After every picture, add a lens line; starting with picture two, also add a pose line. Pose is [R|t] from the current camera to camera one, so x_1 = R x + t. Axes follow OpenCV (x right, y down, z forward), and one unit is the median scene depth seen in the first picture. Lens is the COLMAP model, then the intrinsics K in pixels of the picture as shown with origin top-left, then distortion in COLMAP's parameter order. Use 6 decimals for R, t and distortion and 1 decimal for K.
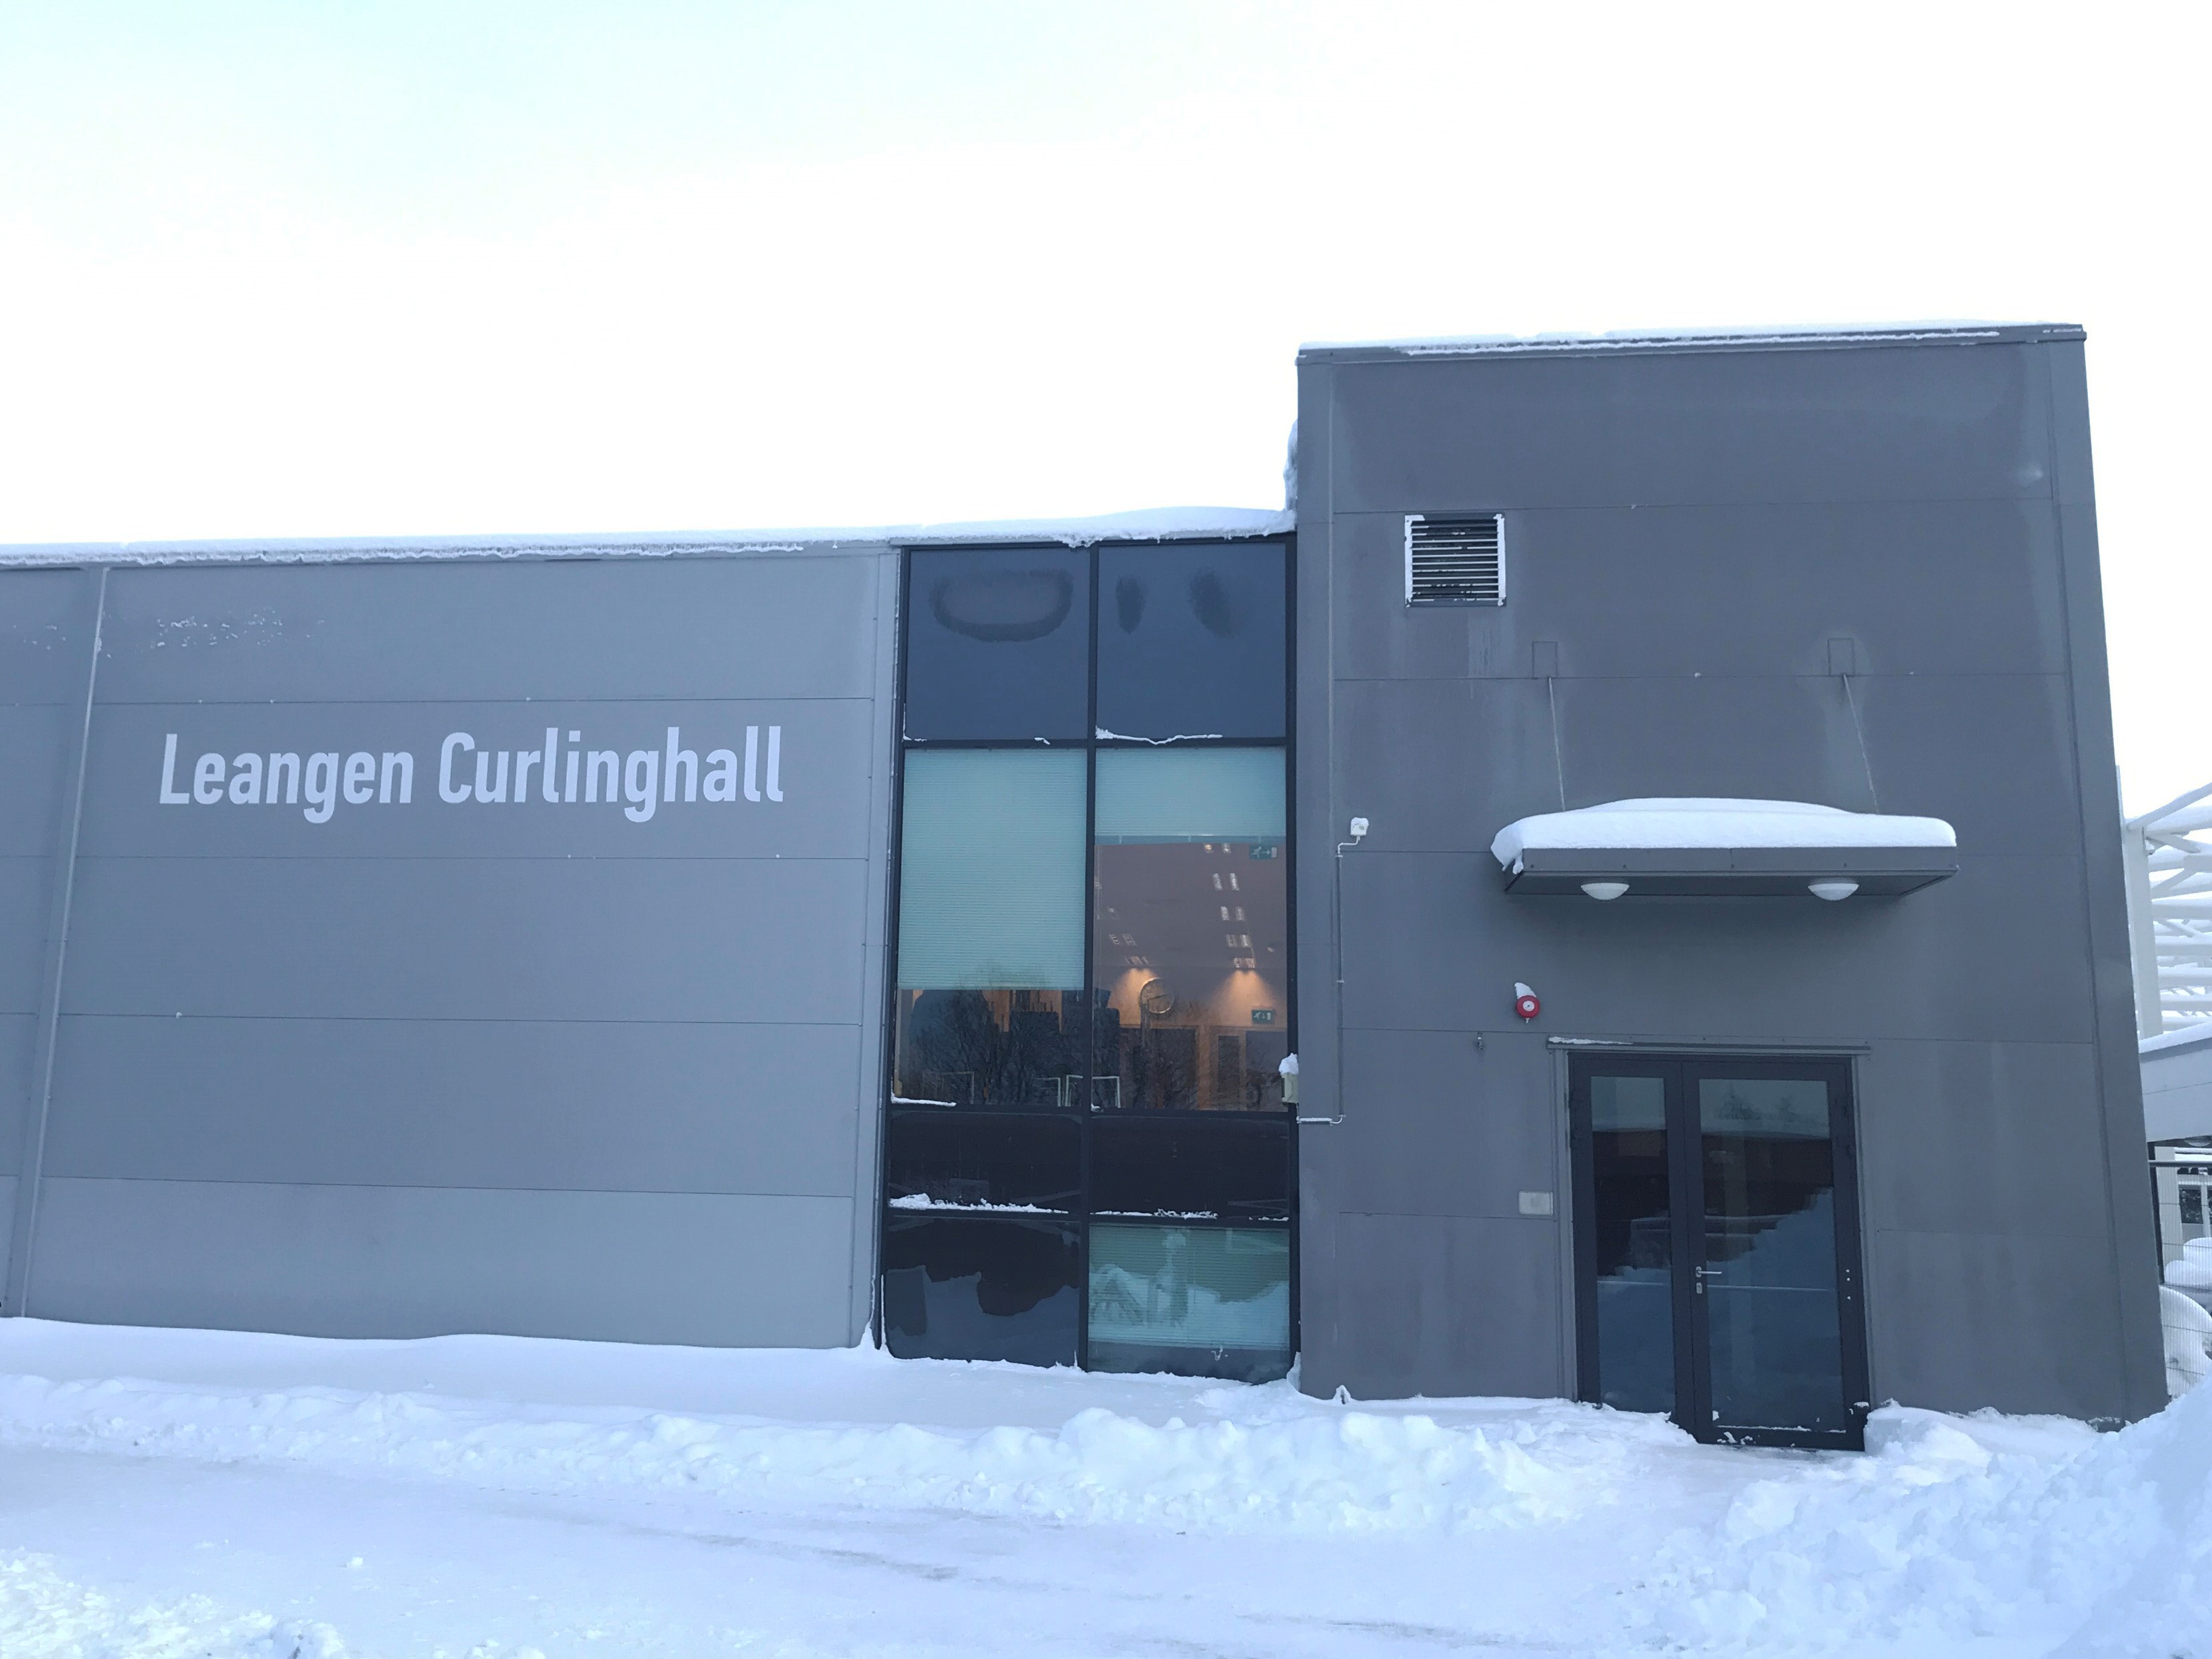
lens RADIAL K [[1776.5, 0, 1100.2], [0, 1776.5, 816.0], [0, 0, 1]] dist [0.064019, -0.061605]
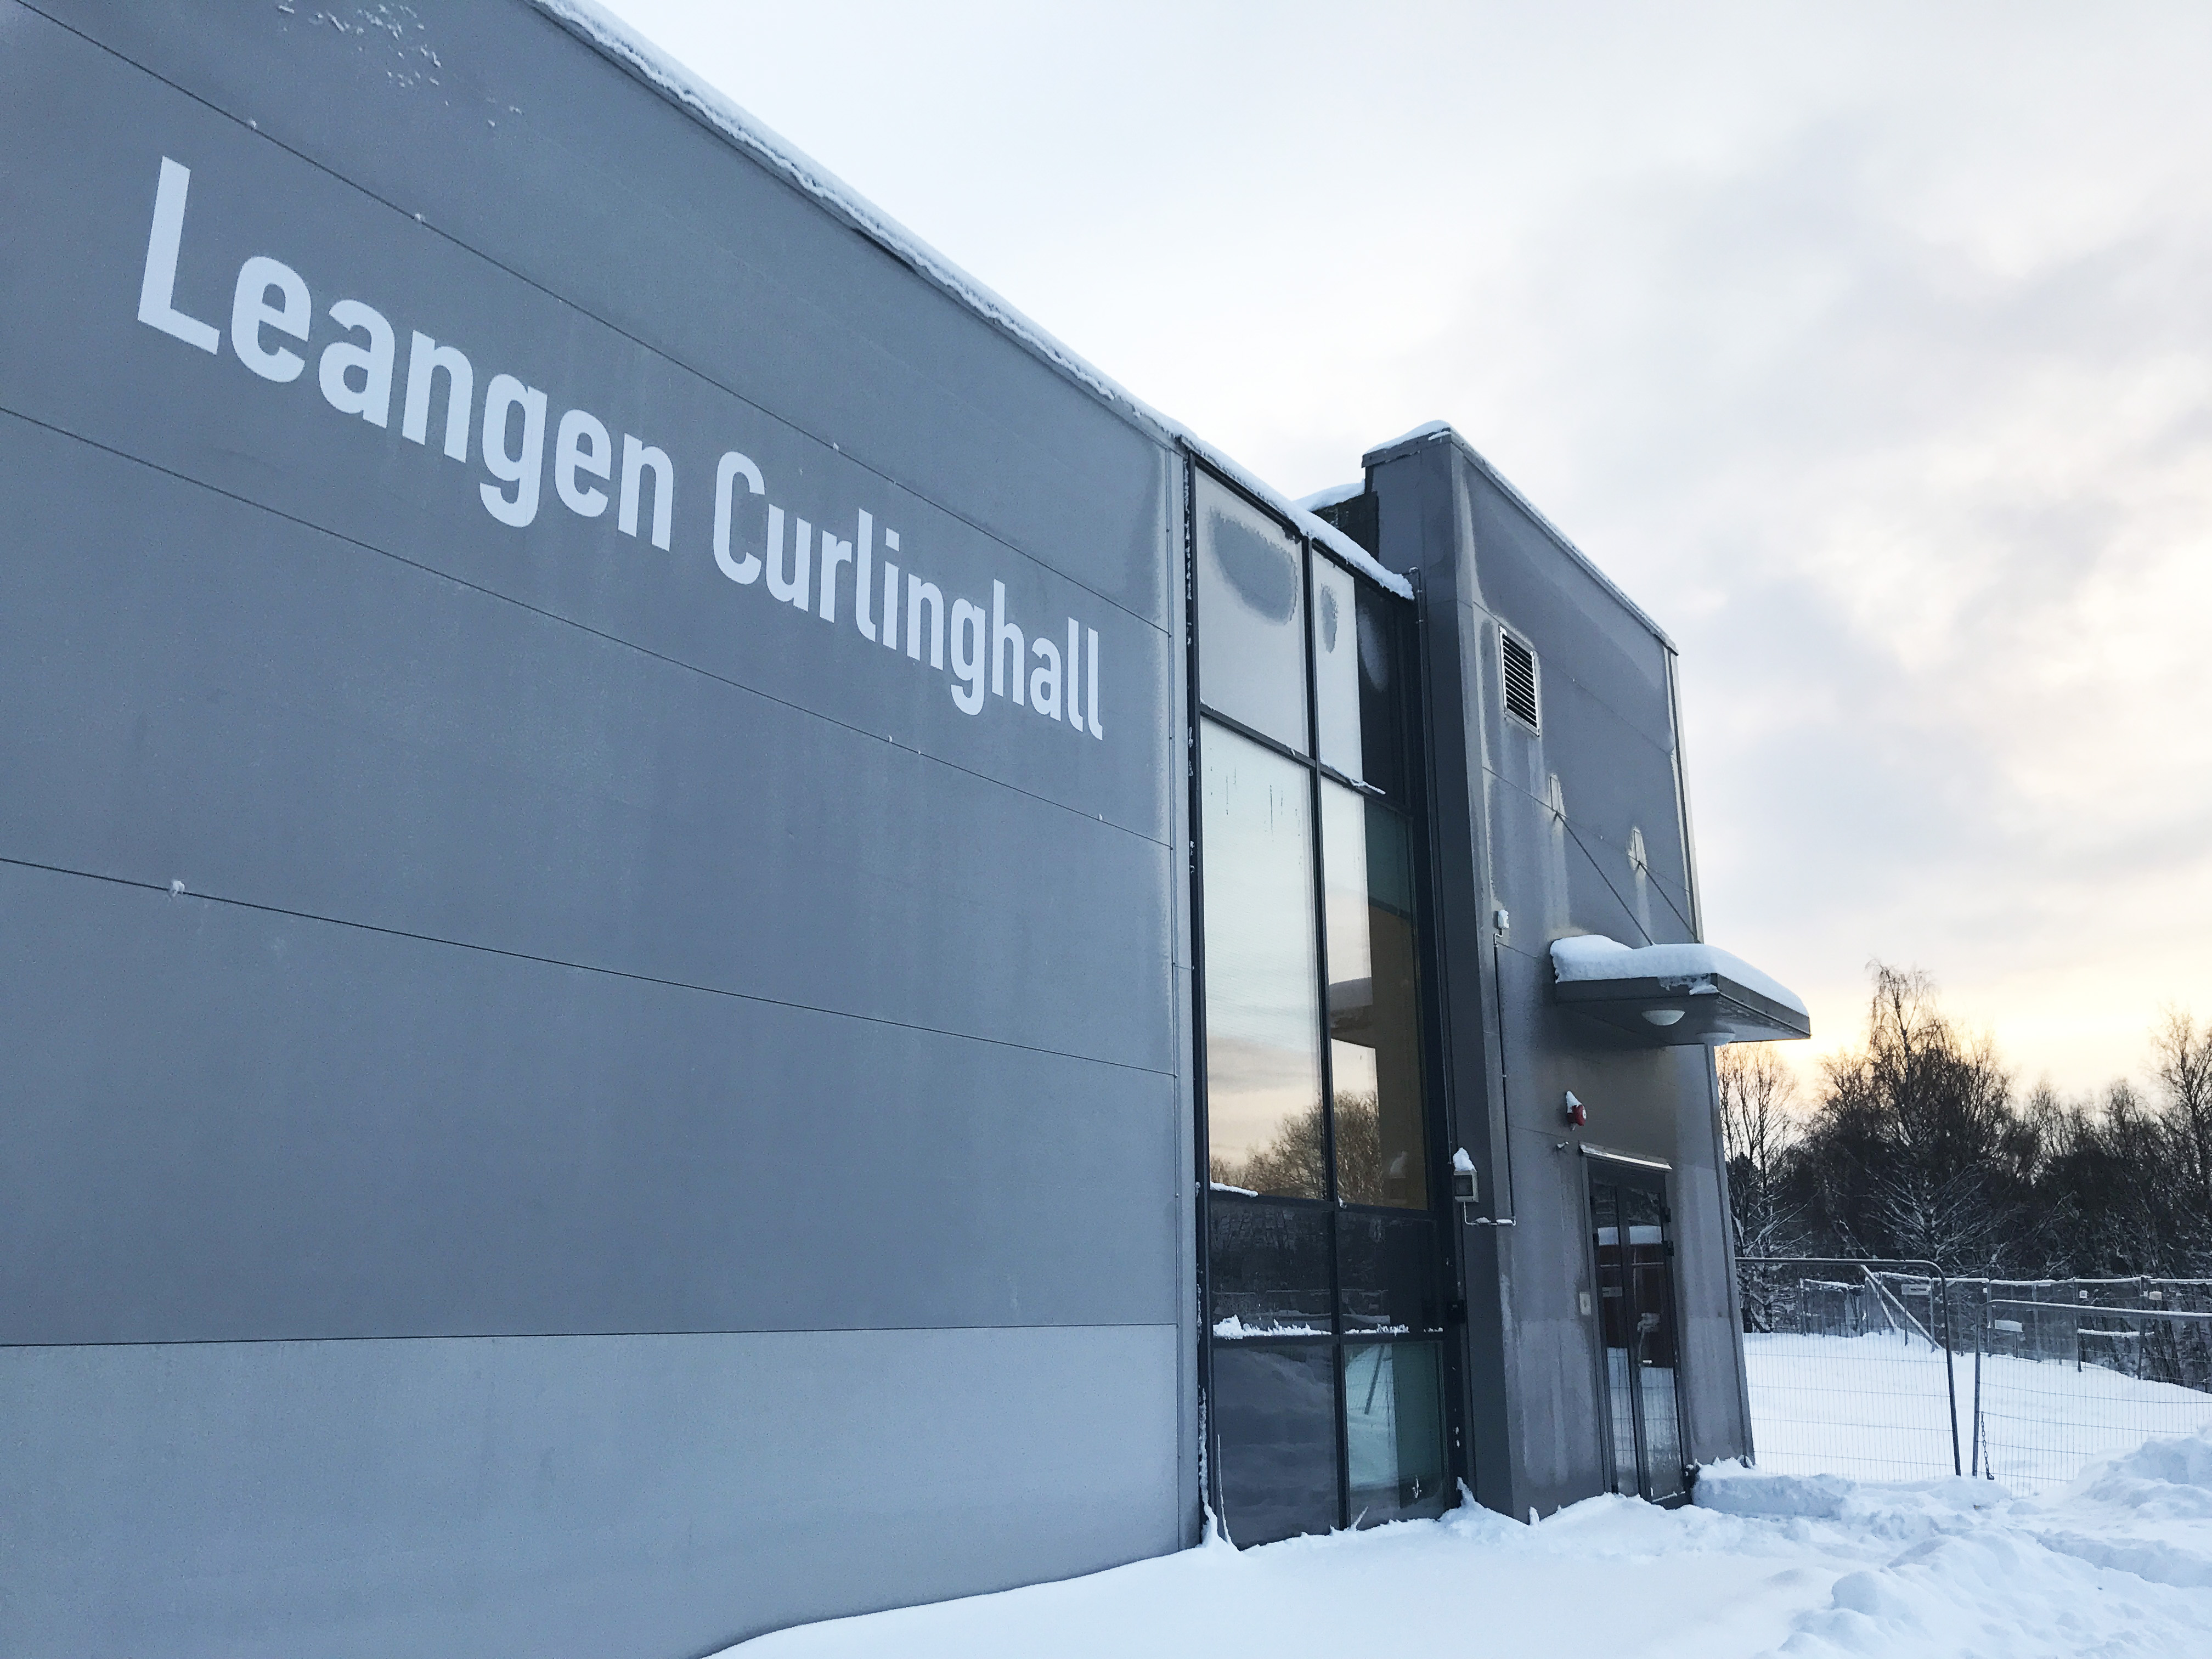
lens RADIAL K [[1776.5, 0, 1114.9], [0, 1776.5, 844.9], [0, 0, 1]] dist [0.064019, -0.061605]
pose [[0.477822, 0.201250, 0.855093, -0.740047], [-0.124500, 0.979093, -0.160864, 0.138223], [-0.869589, -0.029595, 0.492888, 0.647437]]
